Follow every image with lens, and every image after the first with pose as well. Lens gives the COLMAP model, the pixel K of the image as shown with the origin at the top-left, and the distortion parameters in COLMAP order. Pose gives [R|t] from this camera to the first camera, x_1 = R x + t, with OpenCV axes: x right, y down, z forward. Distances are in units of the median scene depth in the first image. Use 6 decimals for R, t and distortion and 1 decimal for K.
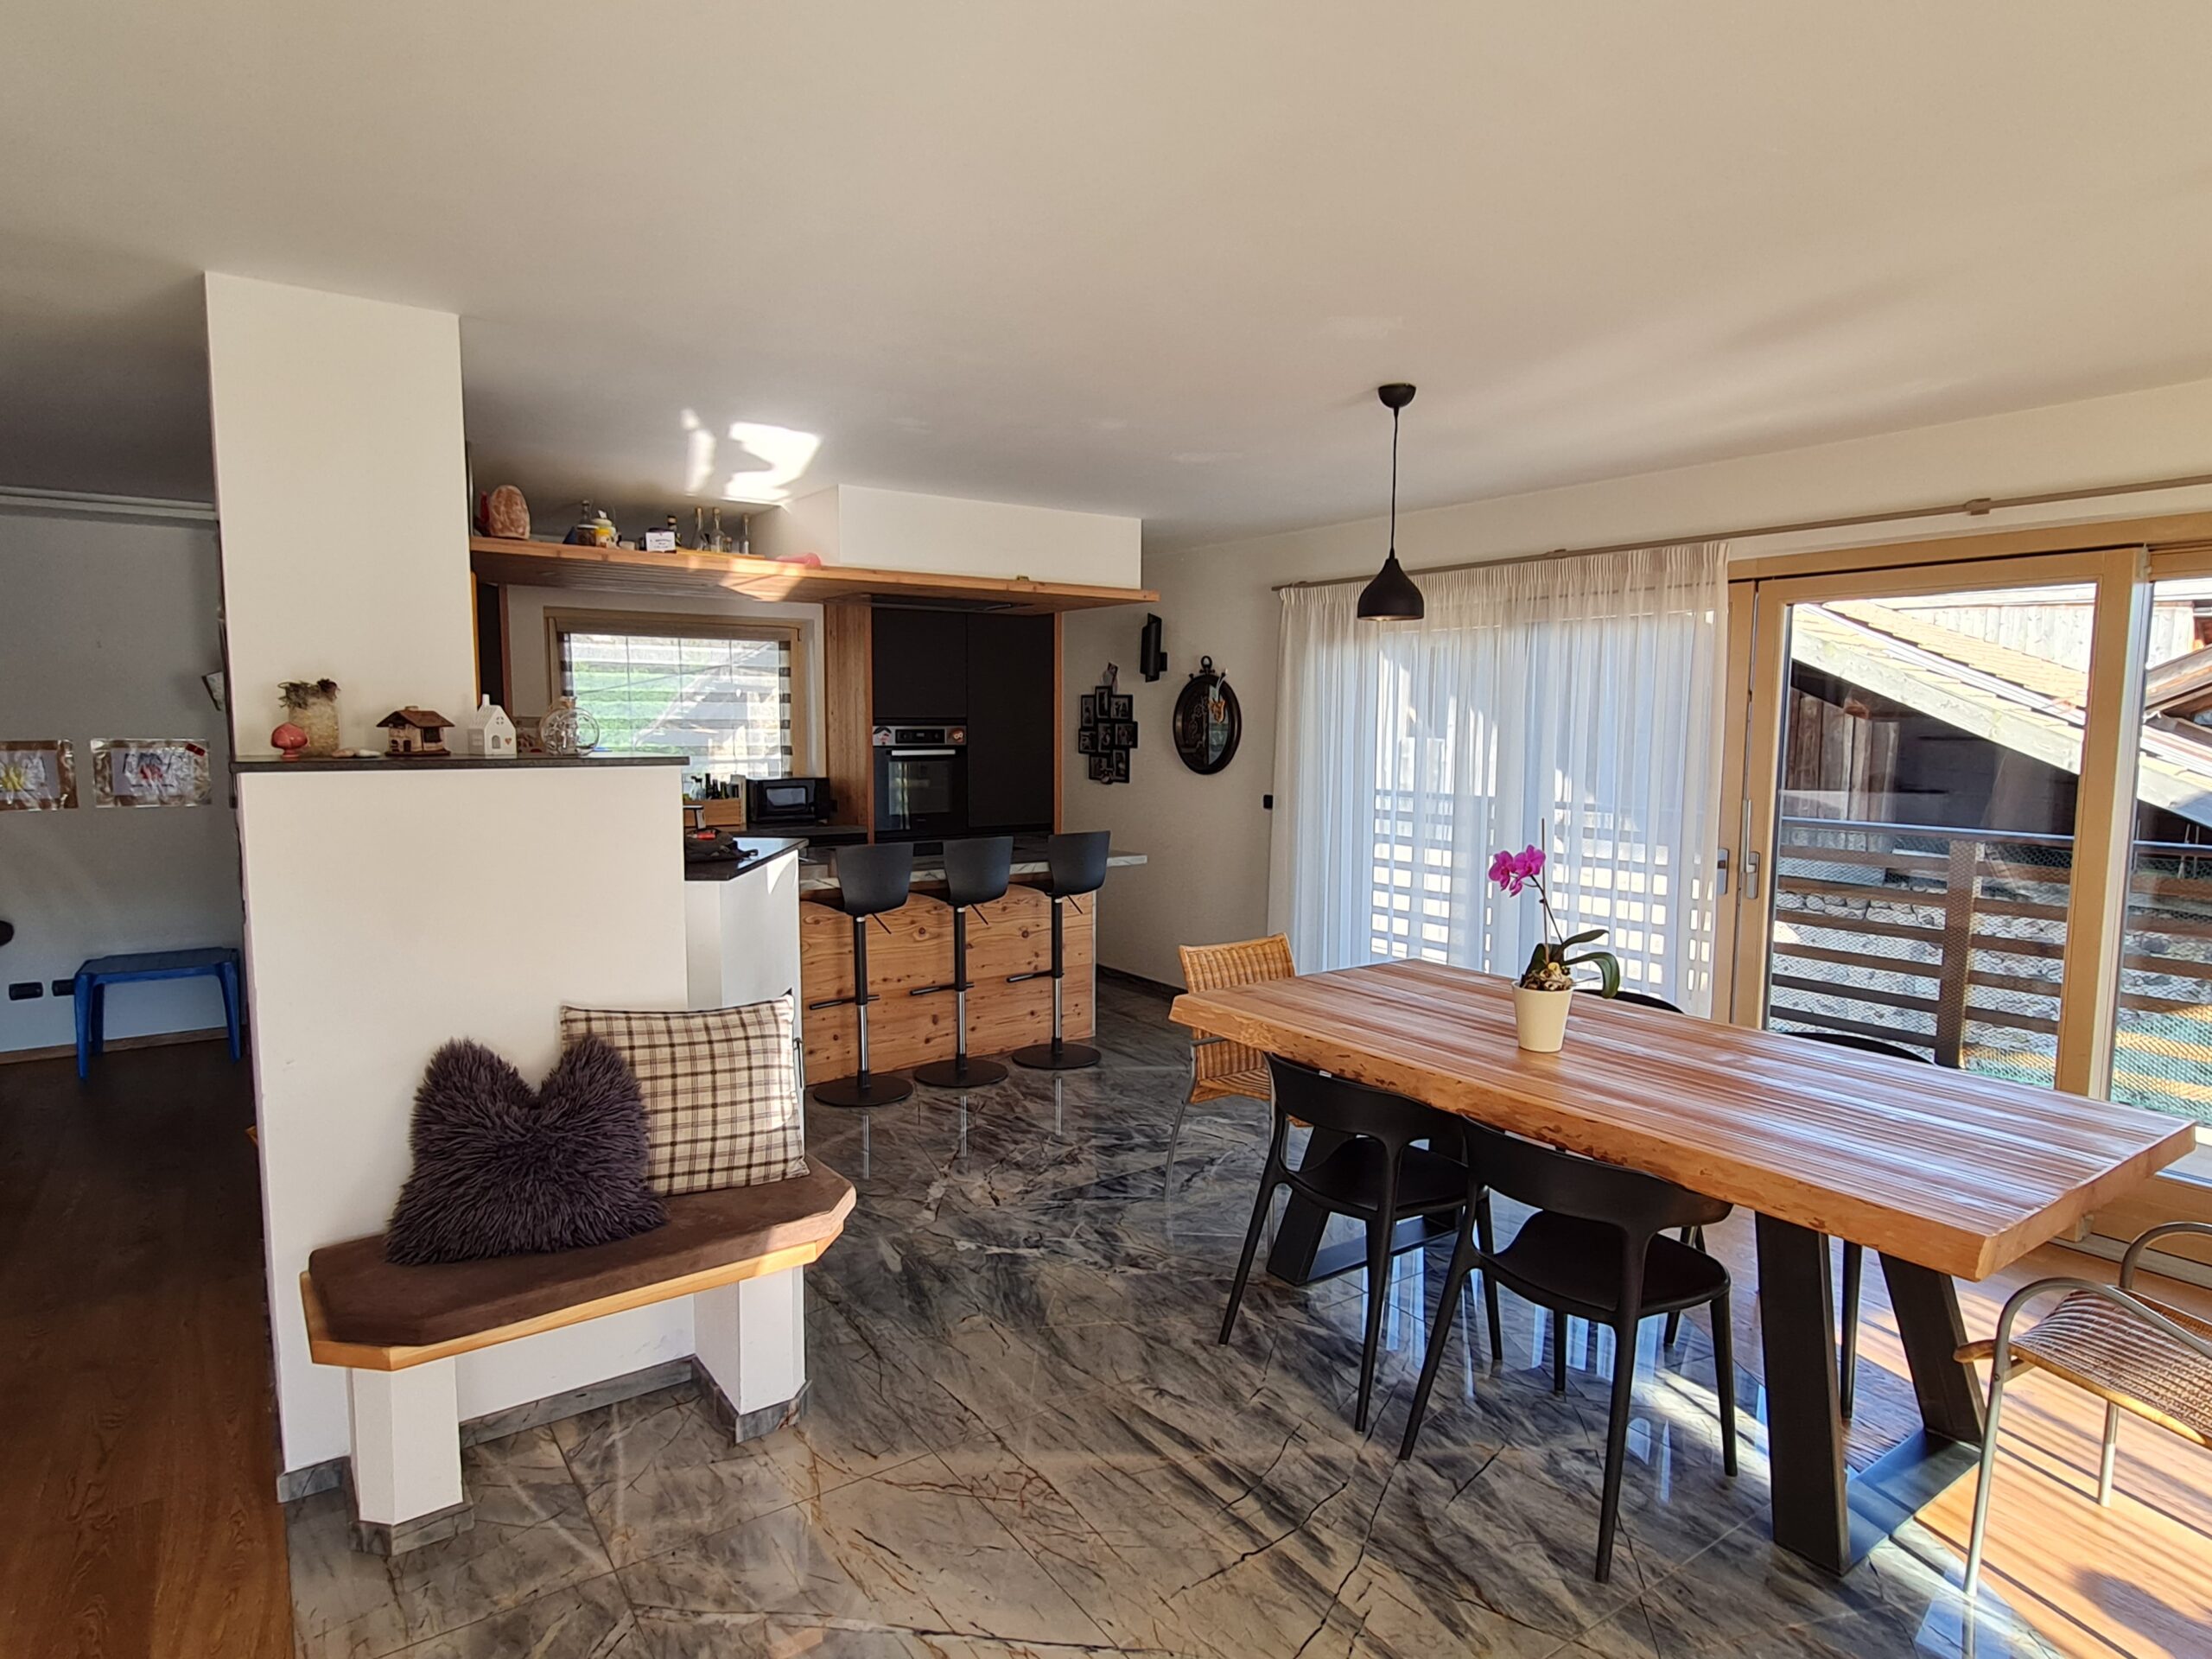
lens RADIAL K [[1240.4, 0, 1105.6], [0, 1240.4, 846.1], [0, 0, 1]] dist [-0.001593, 0.000486]
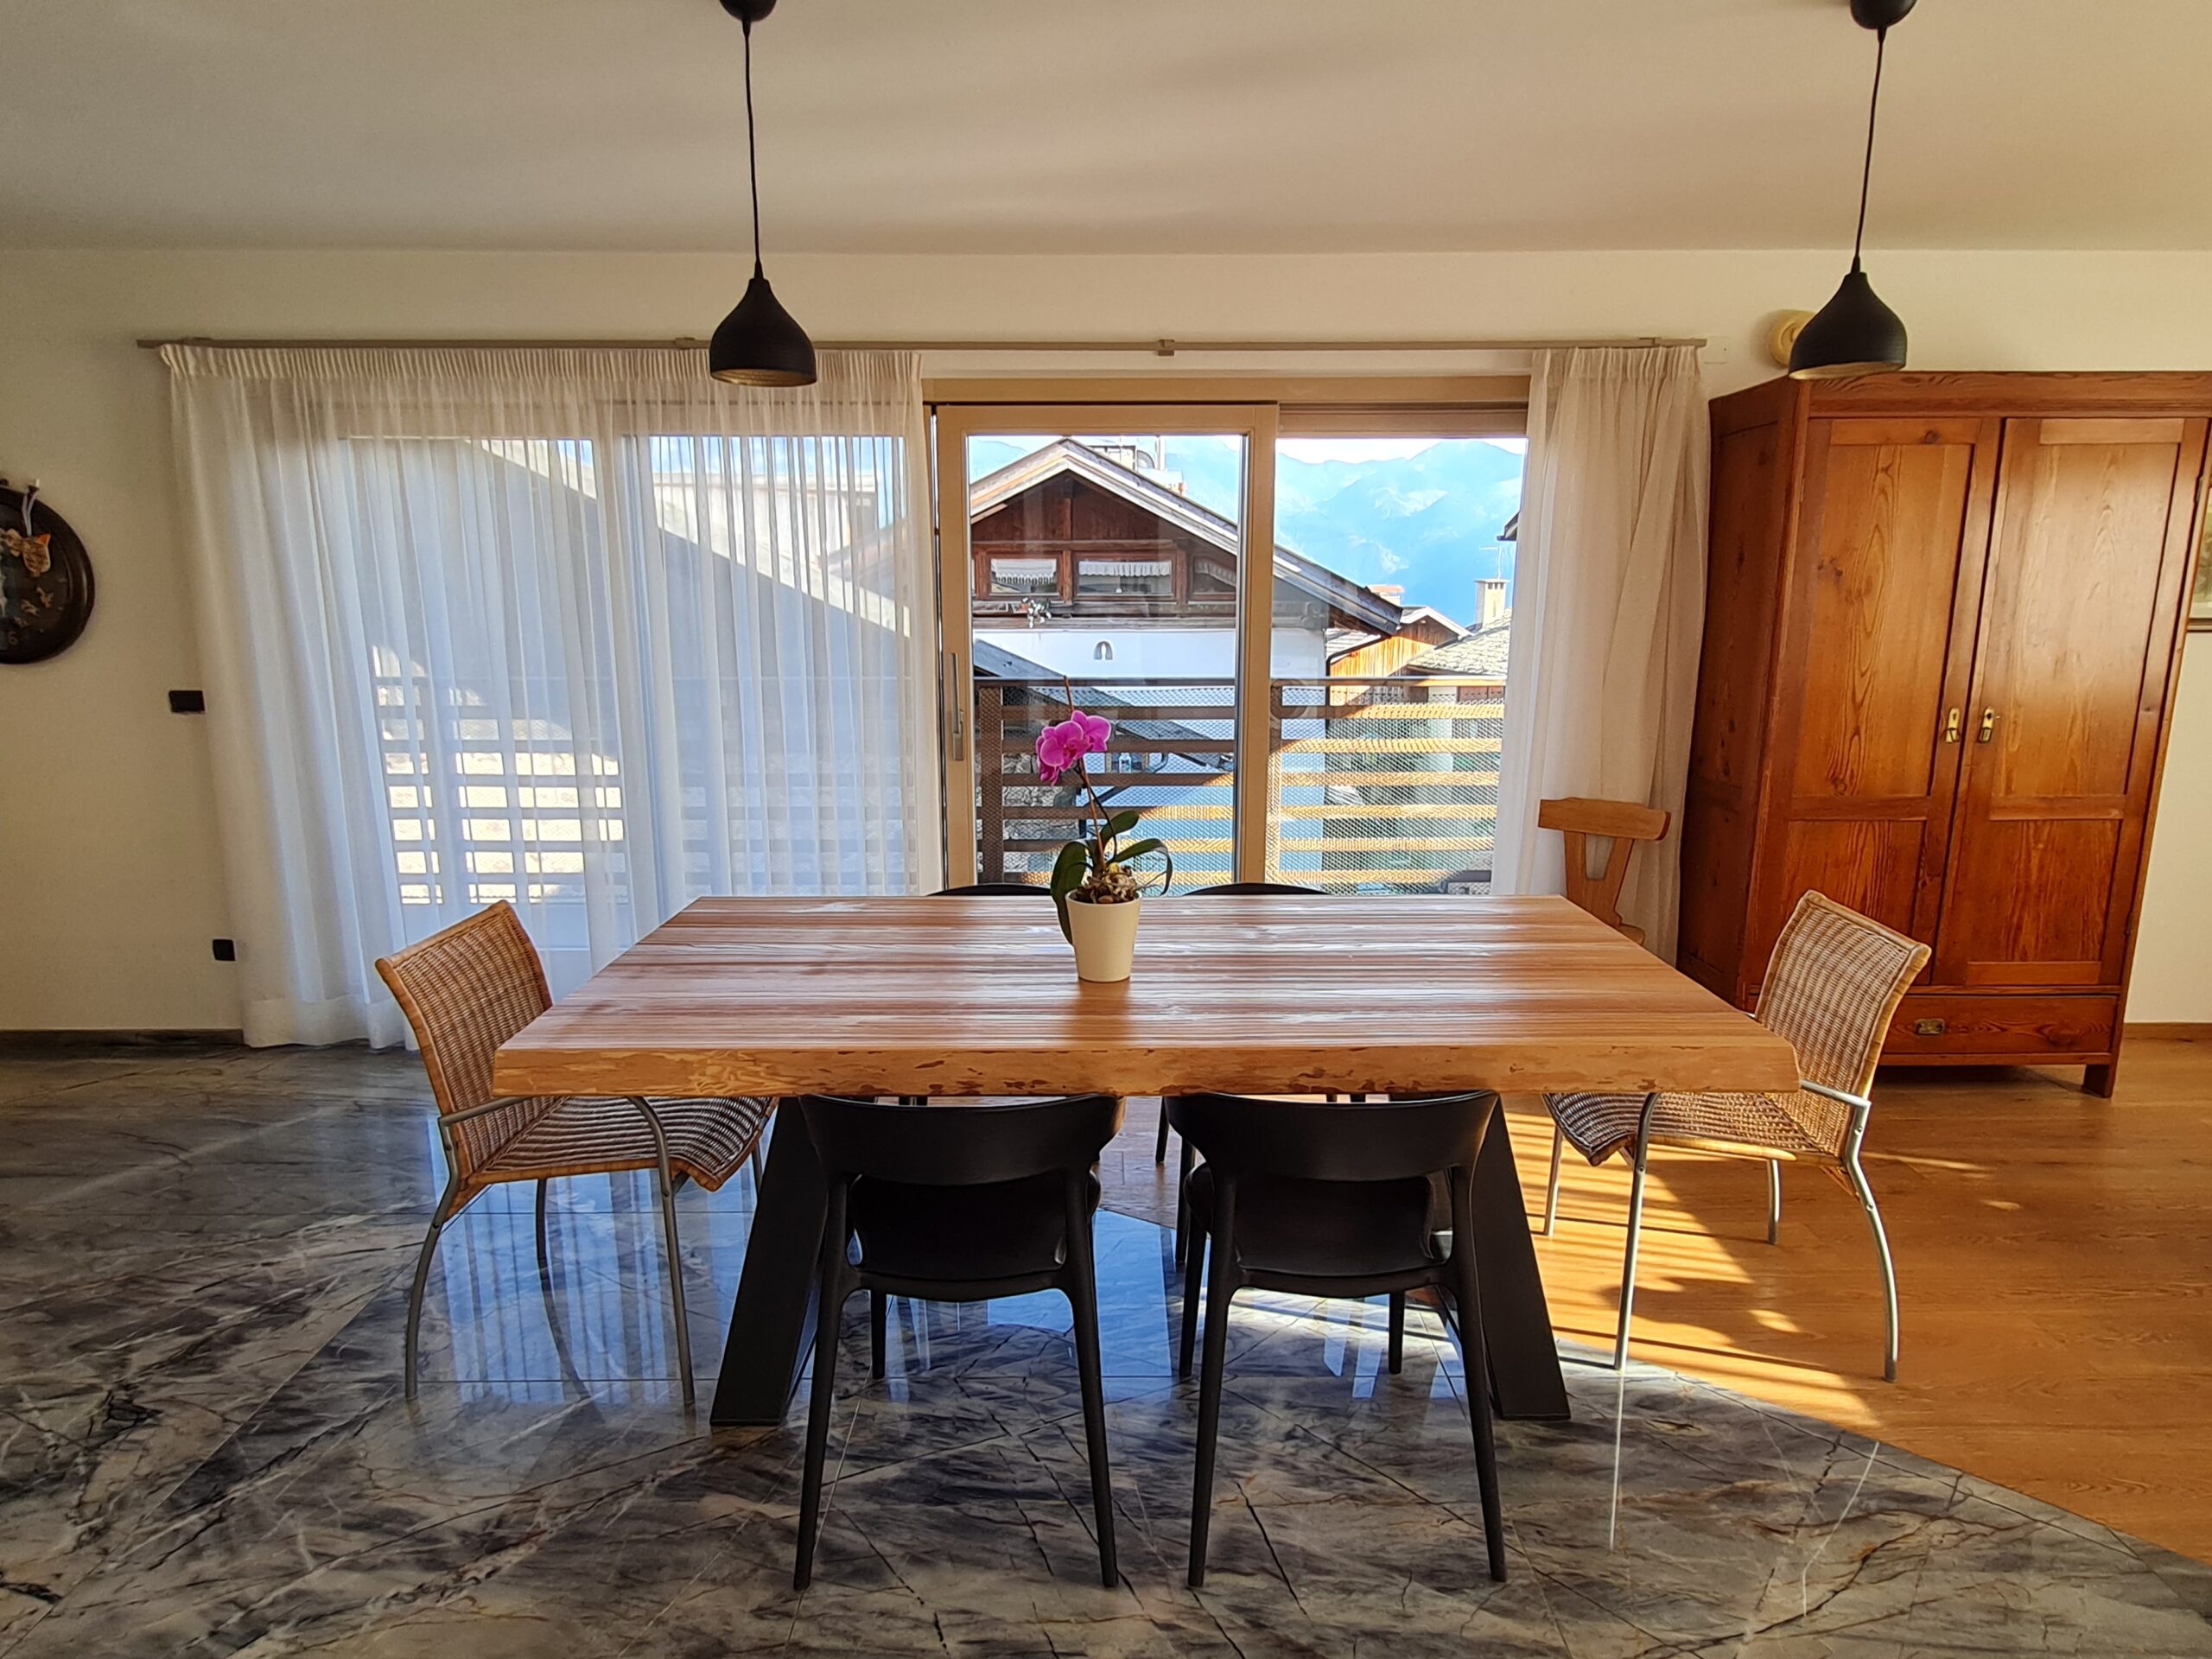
lens RADIAL K [[1240.4, 0, 1105.6], [0, 1240.4, 846.1], [0, 0, 1]] dist [-0.001593, 0.000486]
pose [[0.567941, -0.166913, 0.805967, -0.207415], [0.088070, 0.985924, 0.142121, -0.020479], [-0.818344, -0.009735, 0.574647, 0.454755]]
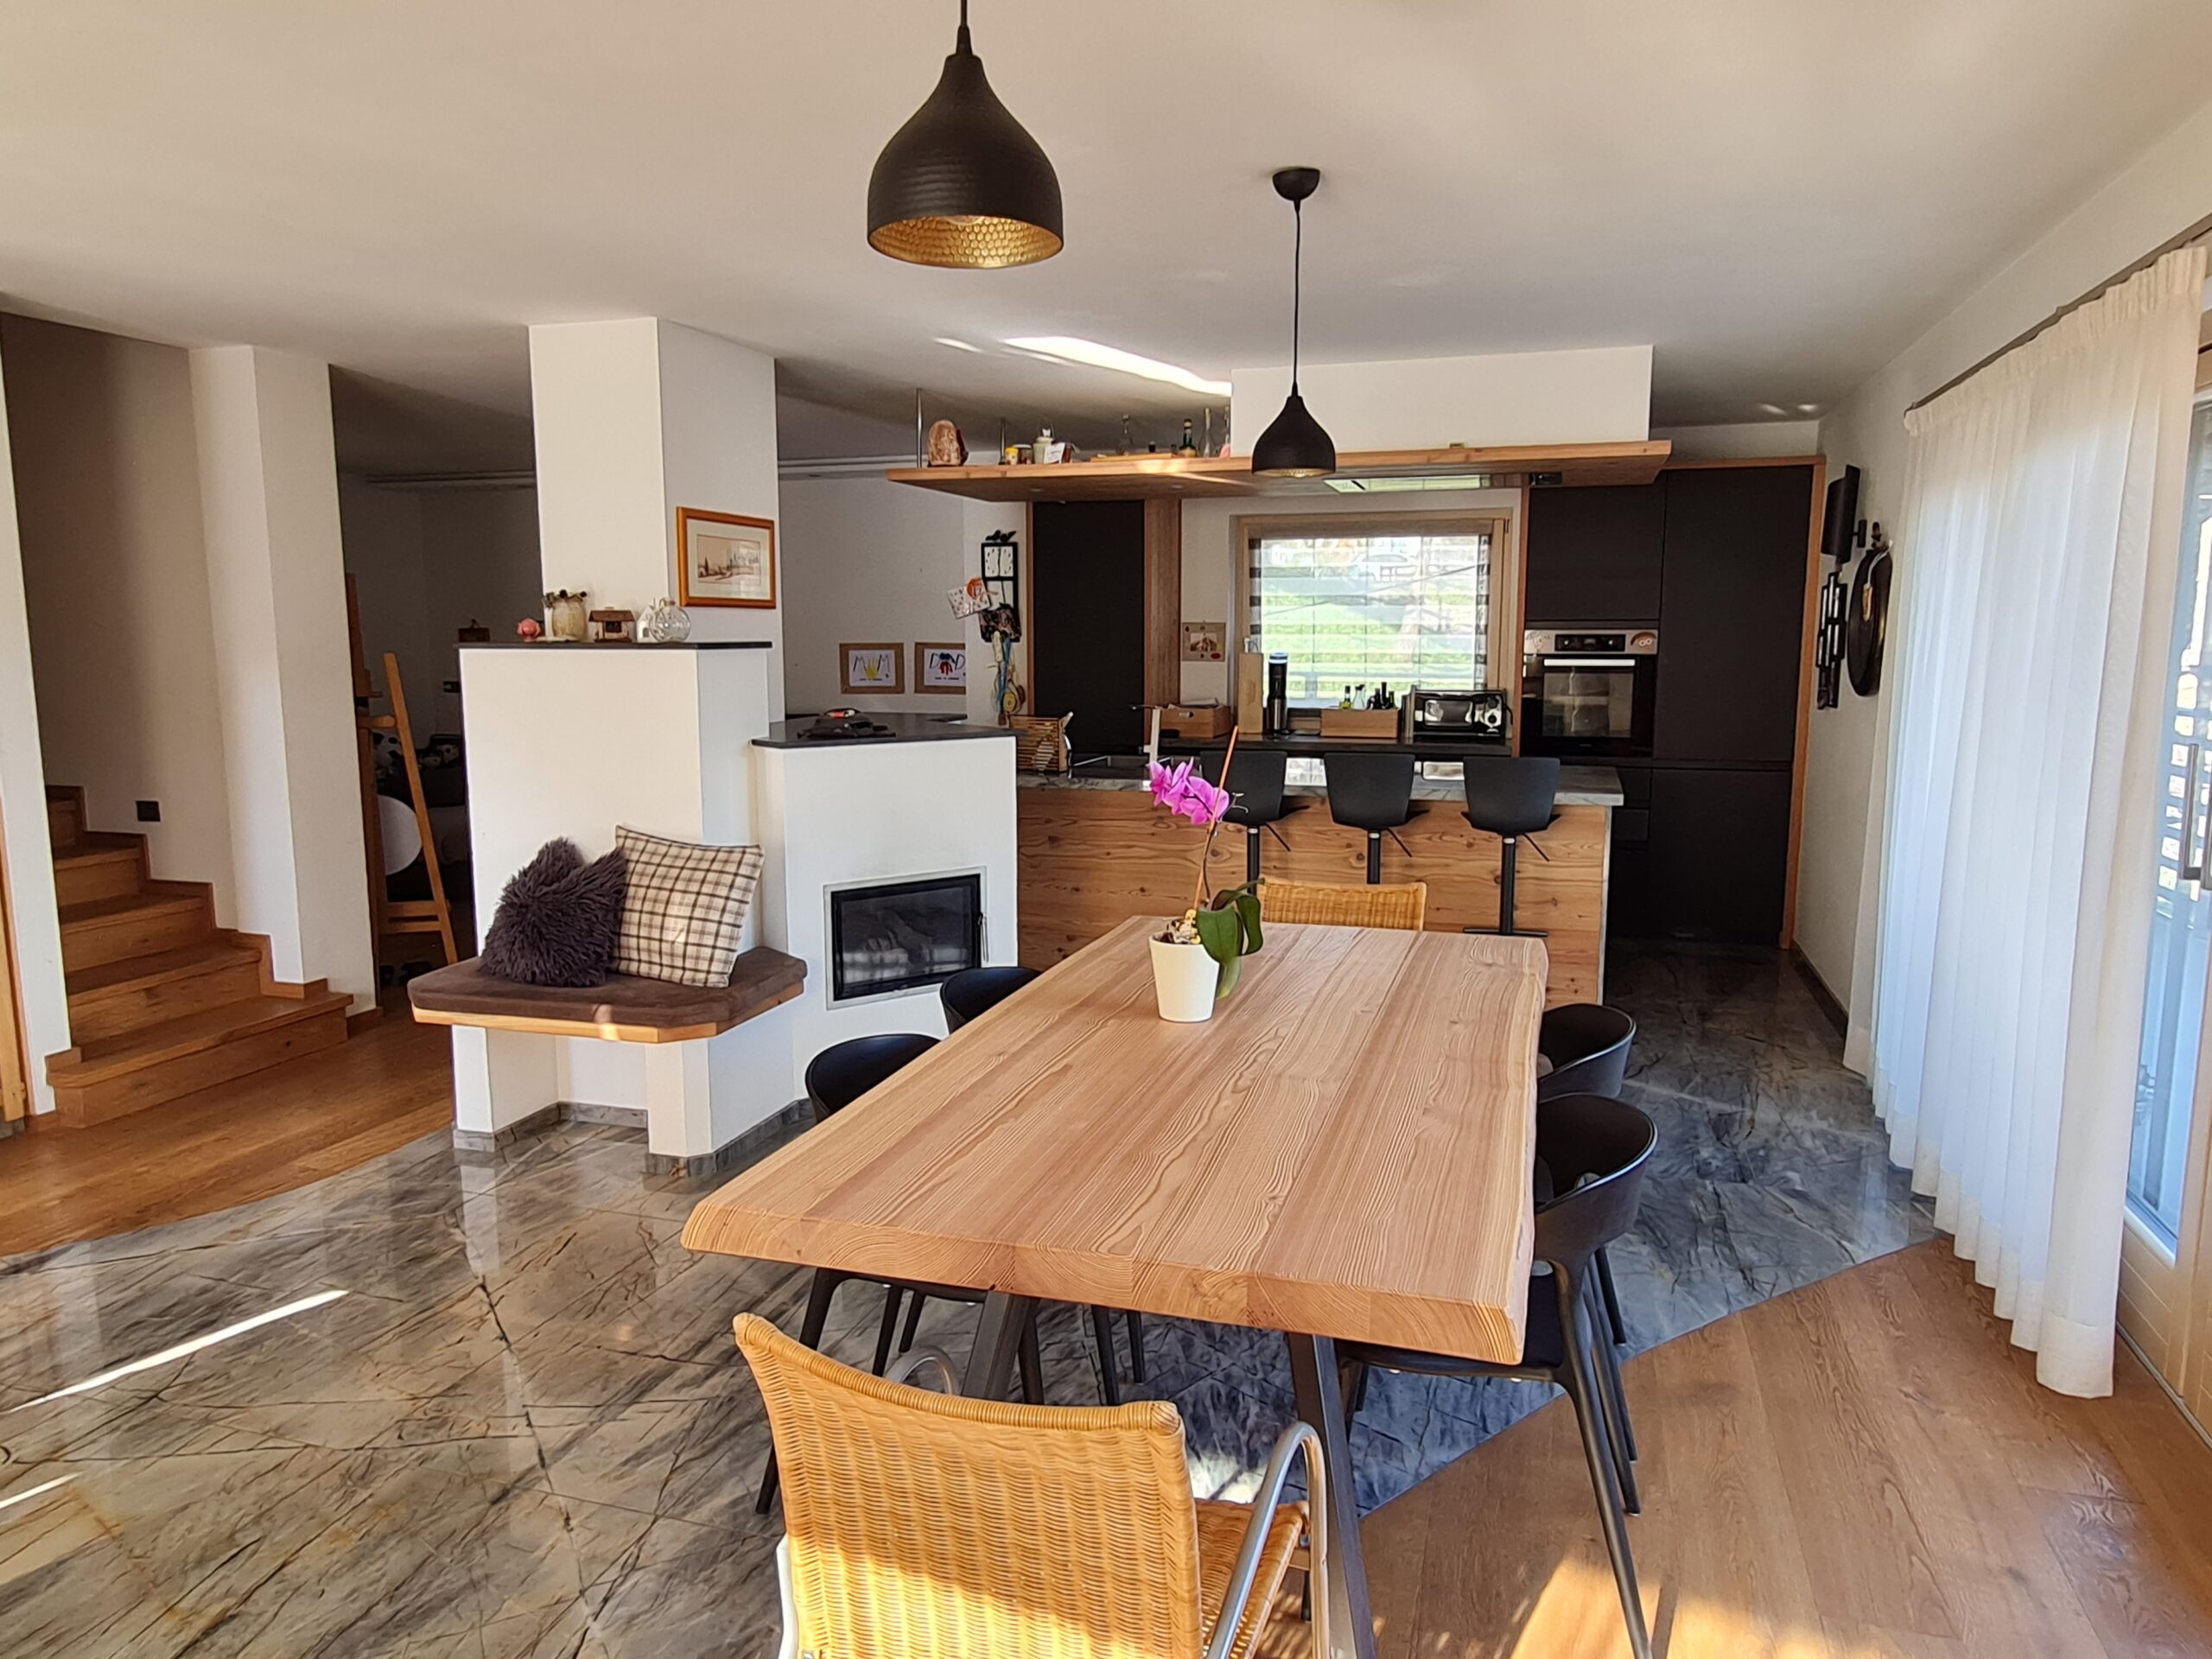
lens RADIAL K [[1450.4, 0, 1114.0], [0, 1450.4, 862.2], [0, 0, 1]] dist [0.004947, 0.000246]
pose [[0.619699, 0.120511, -0.775532, 0.832623], [-0.079295, 0.992698, 0.090896, -0.013752], [0.780823, 0.005168, 0.624731, 0.312604]]
